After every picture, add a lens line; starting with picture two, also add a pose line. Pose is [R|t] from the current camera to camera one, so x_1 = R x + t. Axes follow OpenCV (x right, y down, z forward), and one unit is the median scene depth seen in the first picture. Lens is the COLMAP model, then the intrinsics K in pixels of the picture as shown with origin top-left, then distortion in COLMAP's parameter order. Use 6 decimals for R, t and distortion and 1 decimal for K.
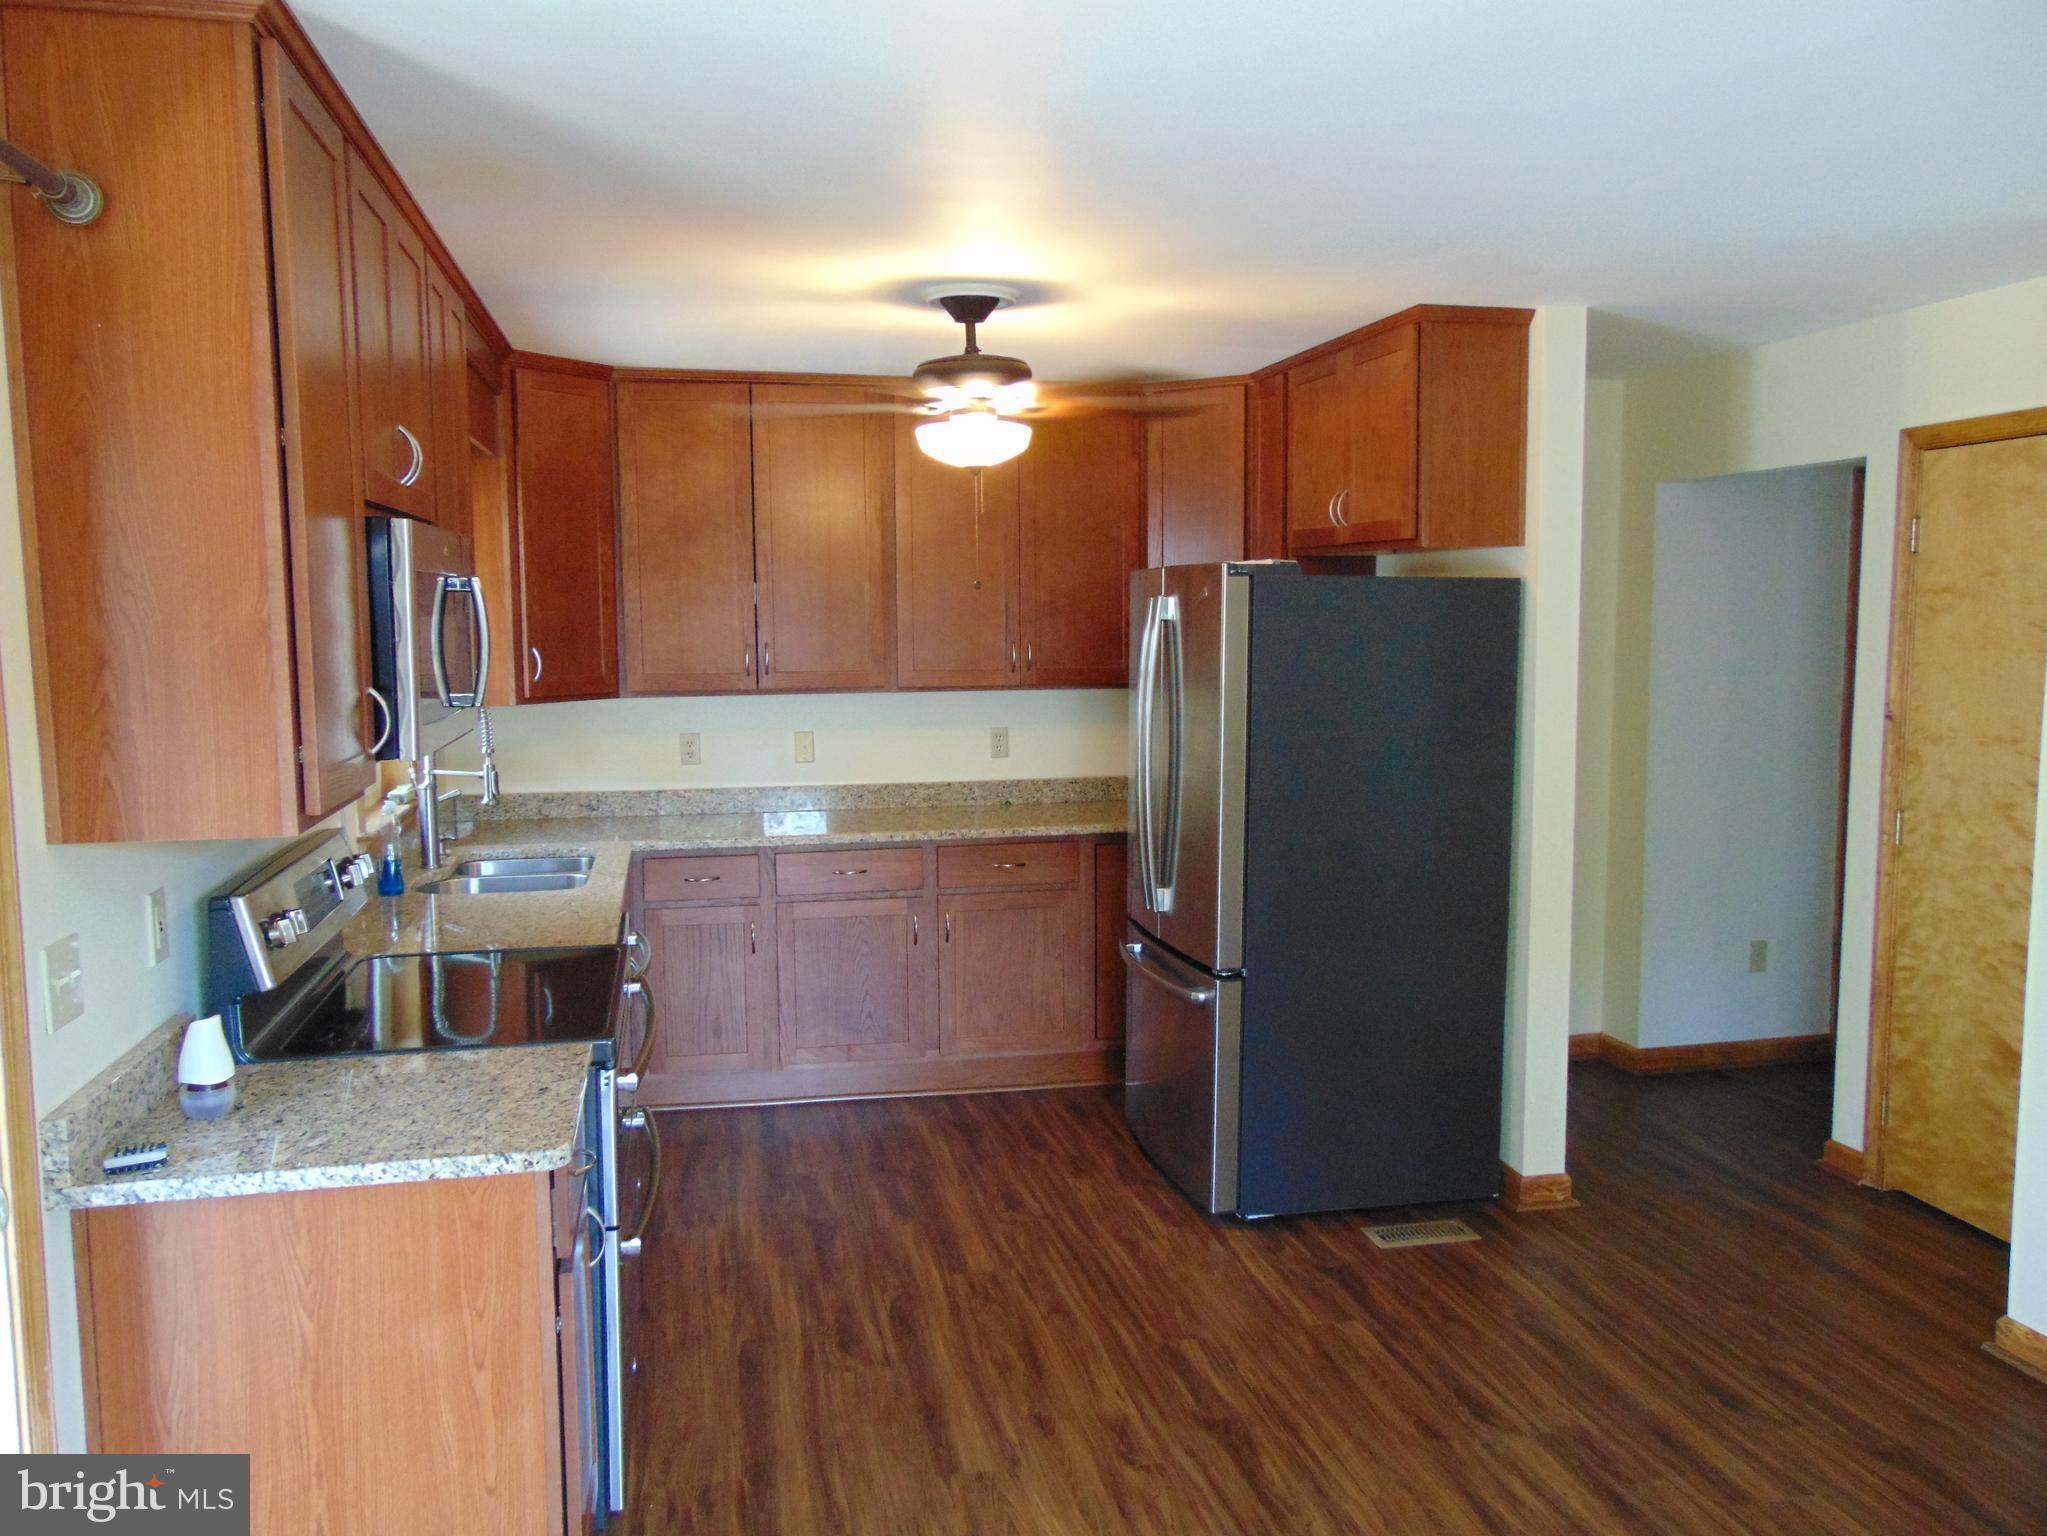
lens RADIAL K [[1537.7, 0, 1018.2], [0, 1537.7, 773.8], [0, 0, 1]] dist [-0.037775, 0.080343]
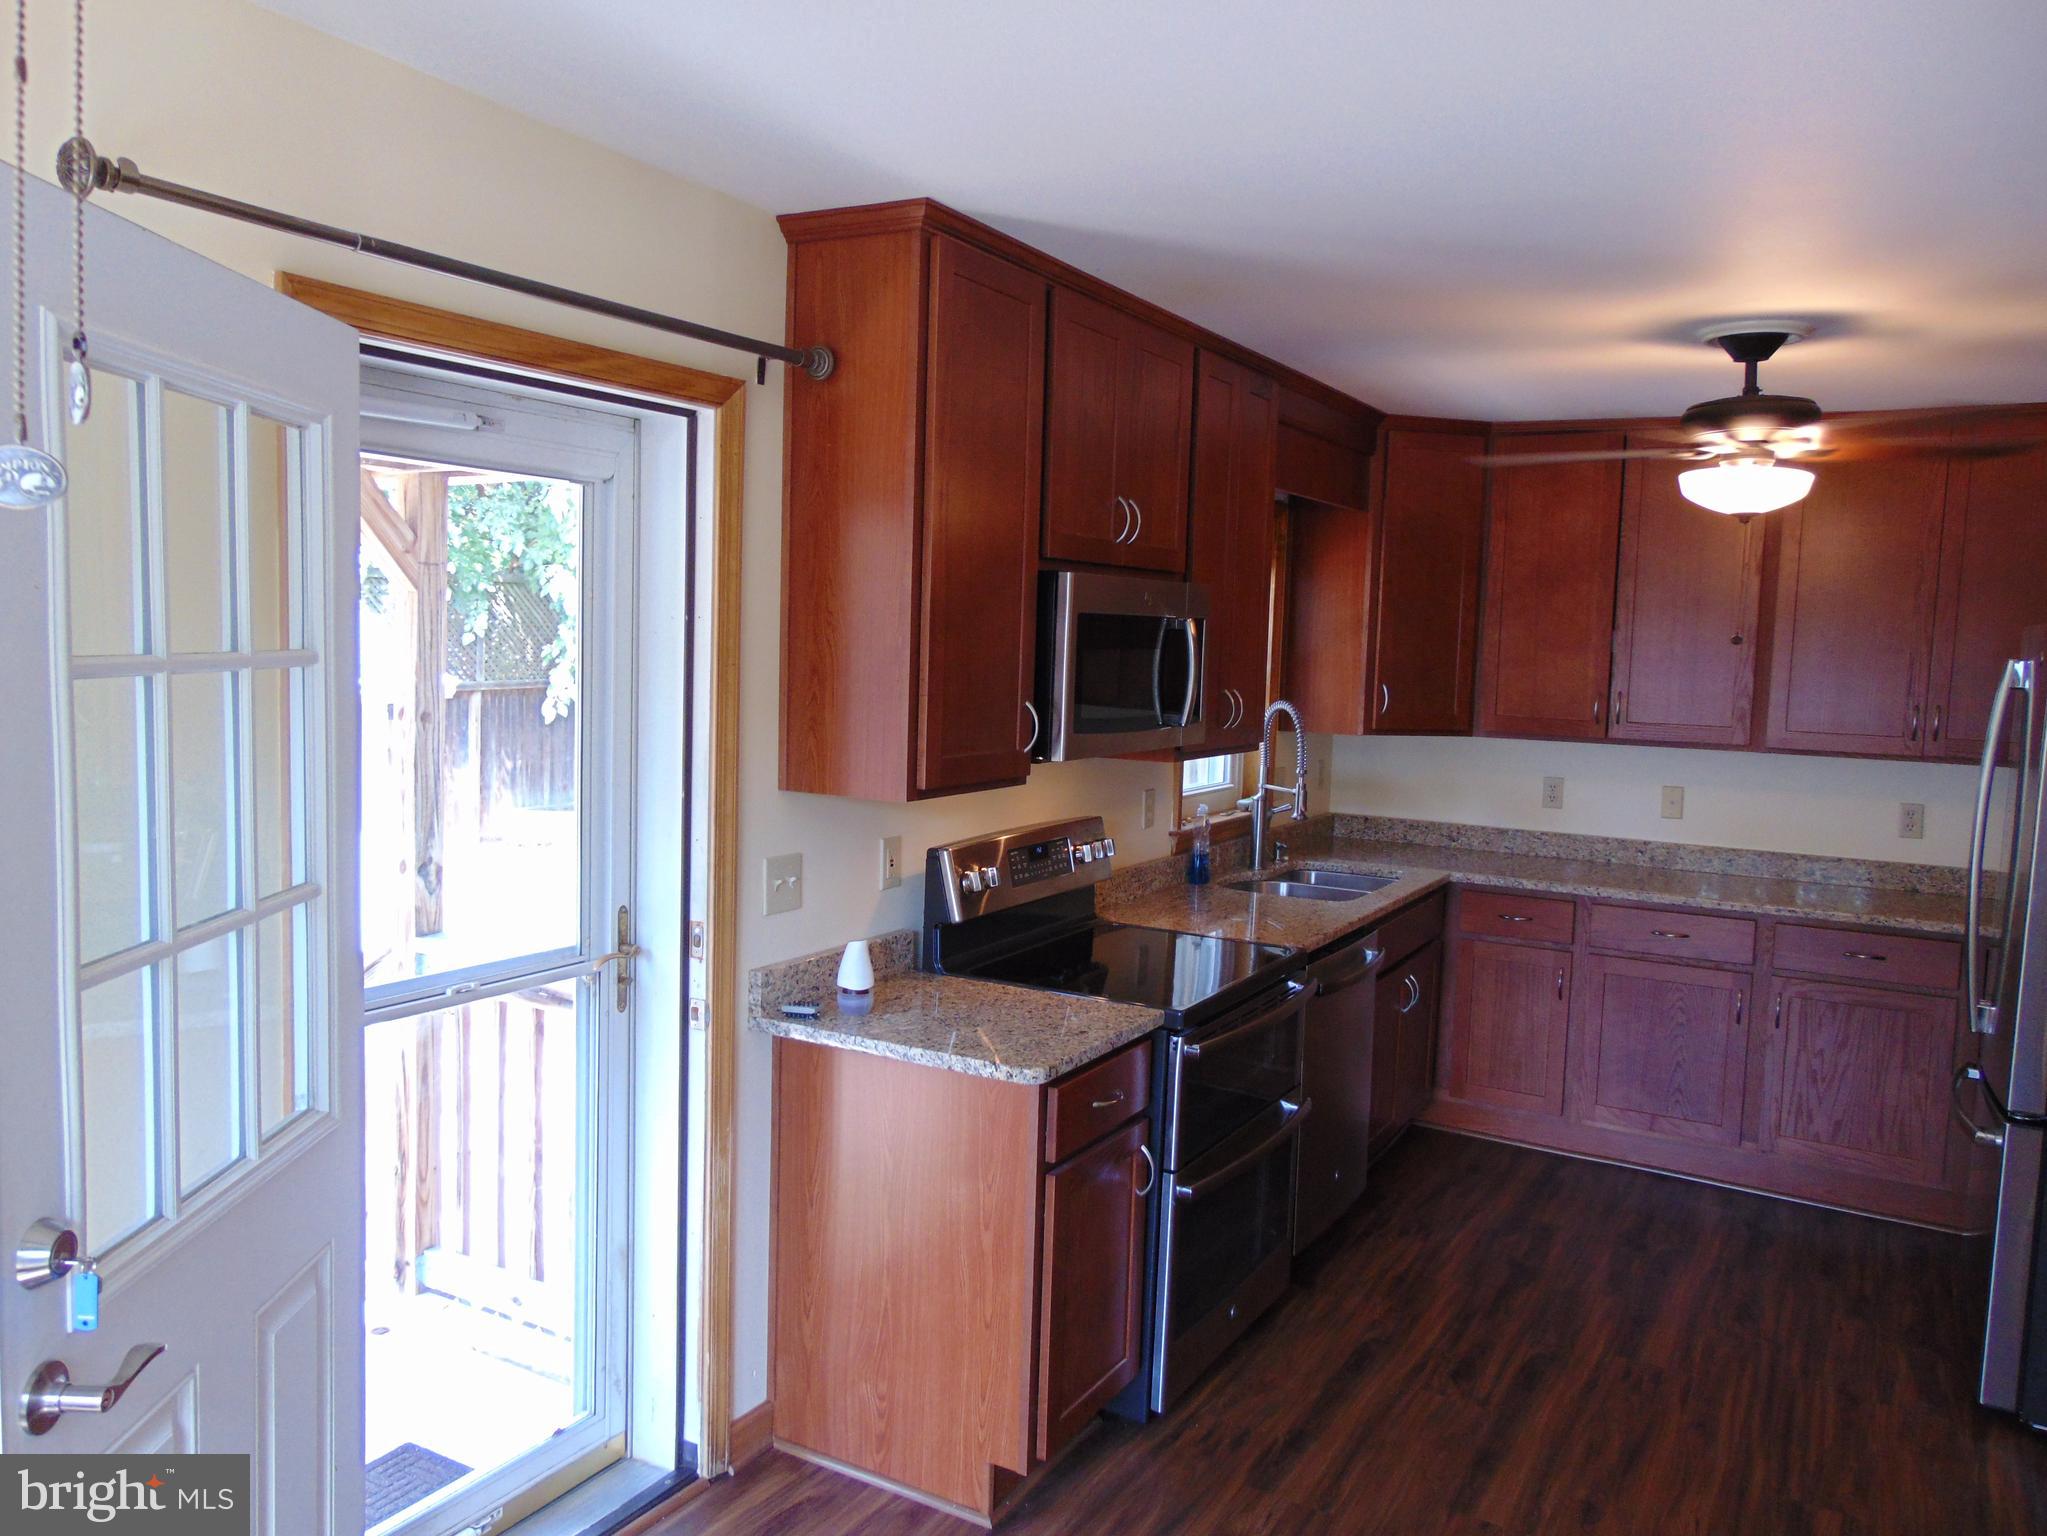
lens RADIAL K [[1537.7, 0, 1018.2], [0, 1537.7, 773.8], [0, 0, 1]] dist [-0.037775, 0.080343]
pose [[0.740190, 0.089665, -0.666392, 0.273502], [-0.106516, 0.994191, 0.015459, -0.009082], [0.663907, 0.059538, 0.745441, 0.015809]]
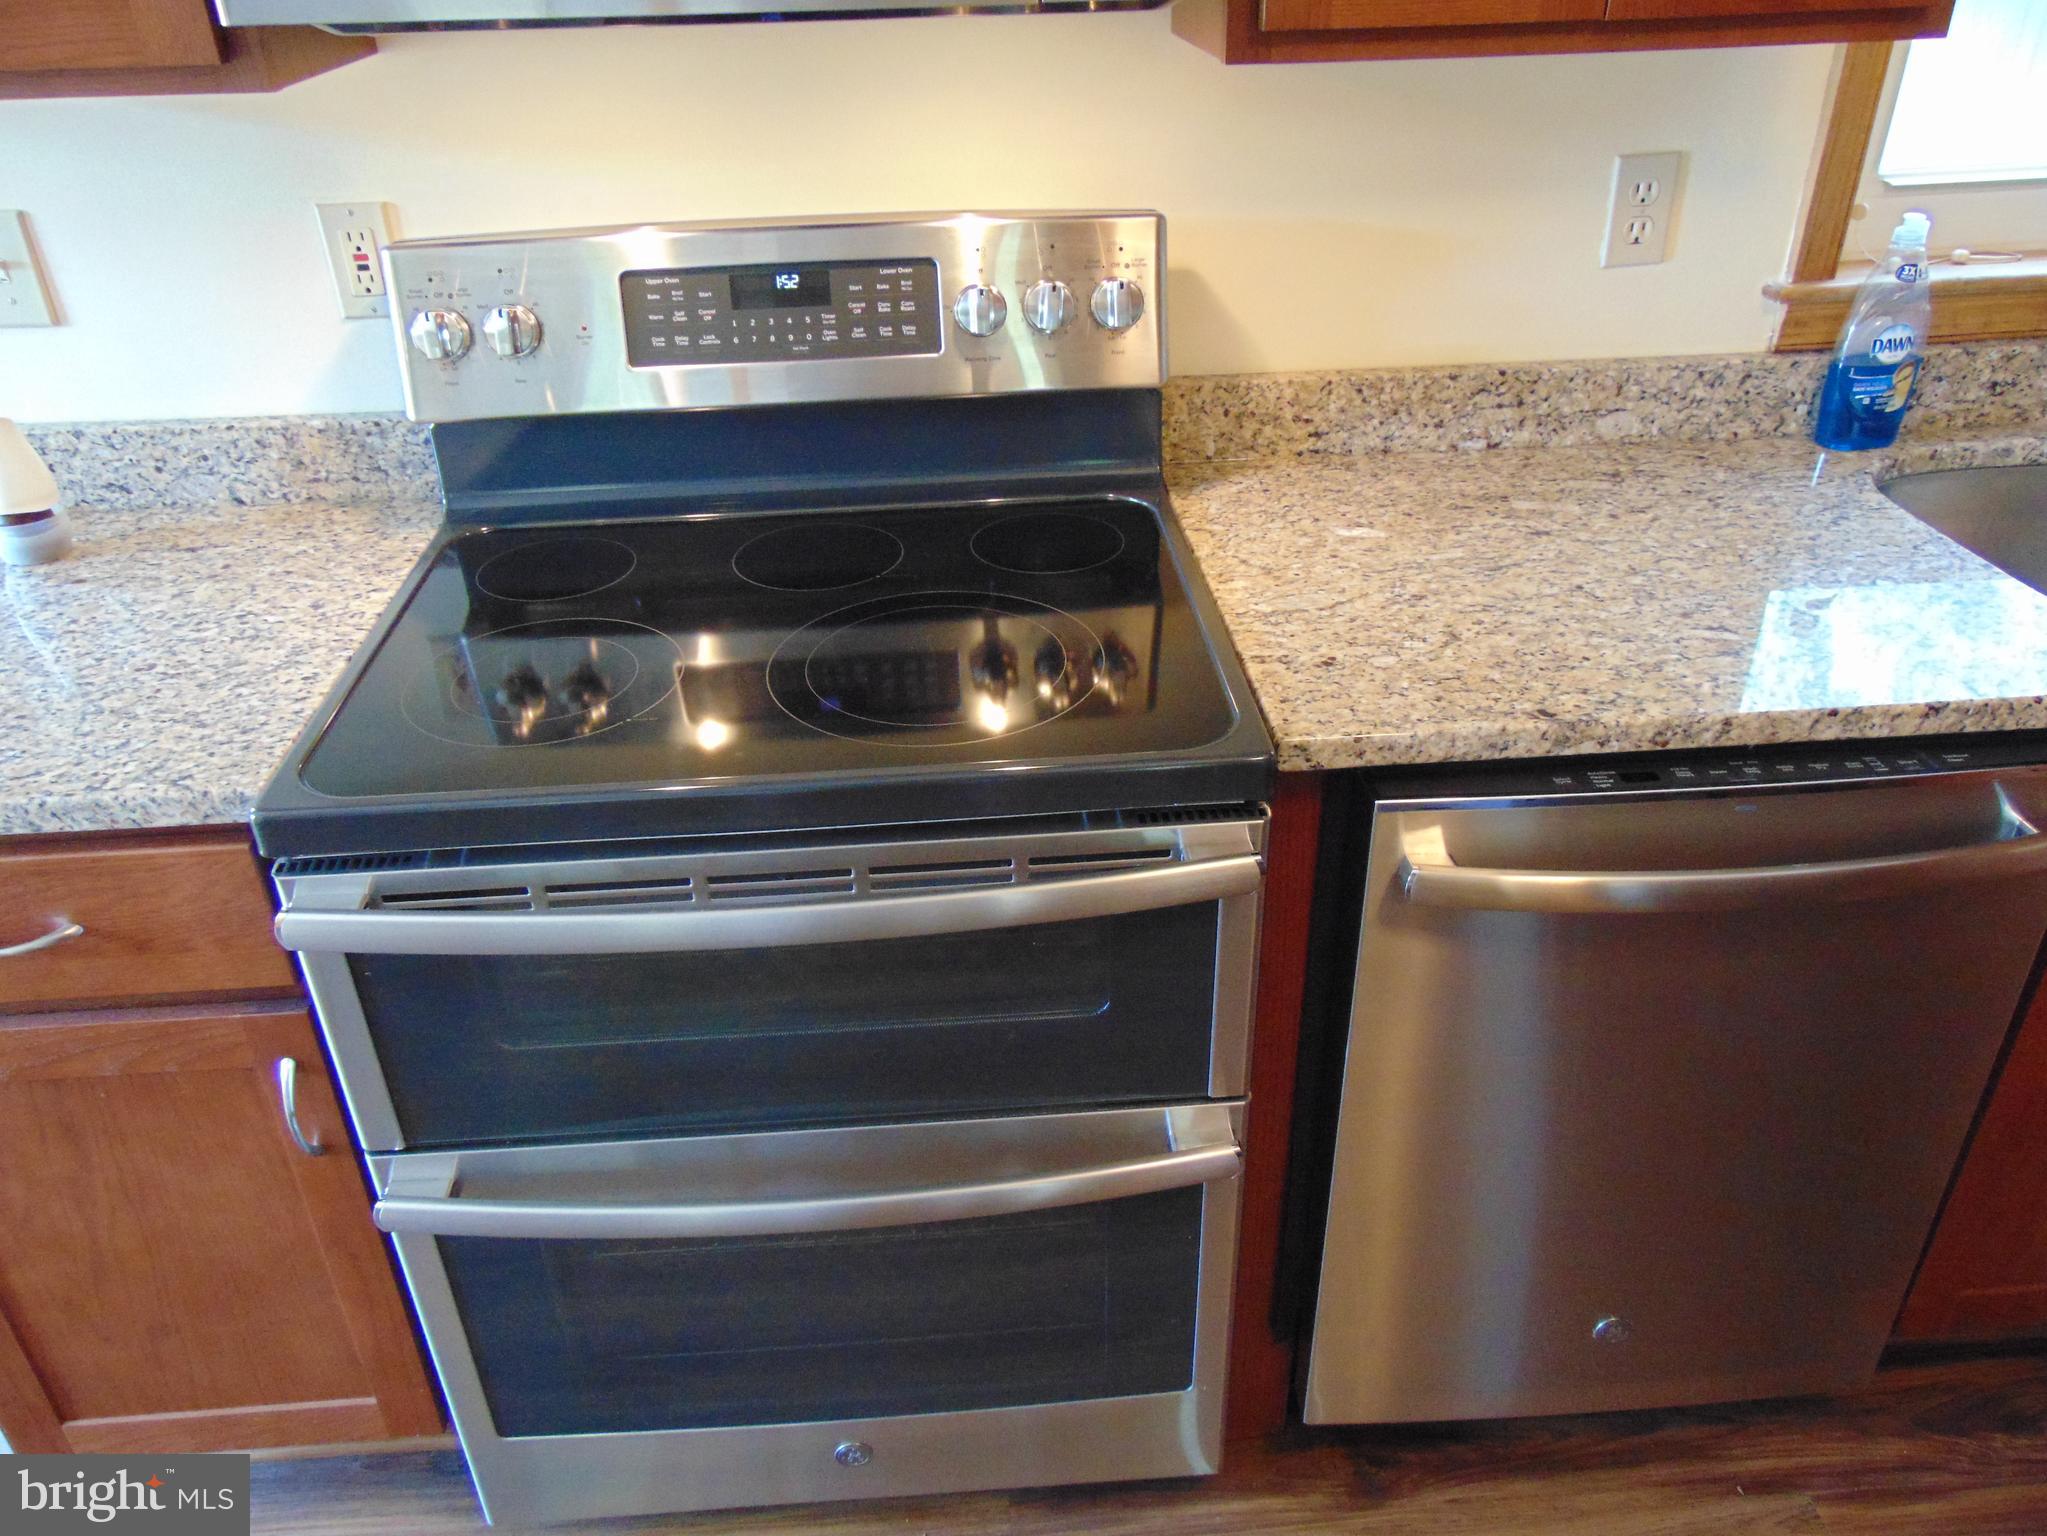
lens RADIAL K [[1537.7, 0, 1018.2], [0, 1537.7, 773.8], [0, 0, 1]] dist [-0.037775, 0.080343]
pose [[-0.143668, 0.514578, -0.845322, 0.038100], [-0.086594, 0.844370, 0.528716, -0.050701], [0.985830, 0.149159, -0.076749, 0.815534]]
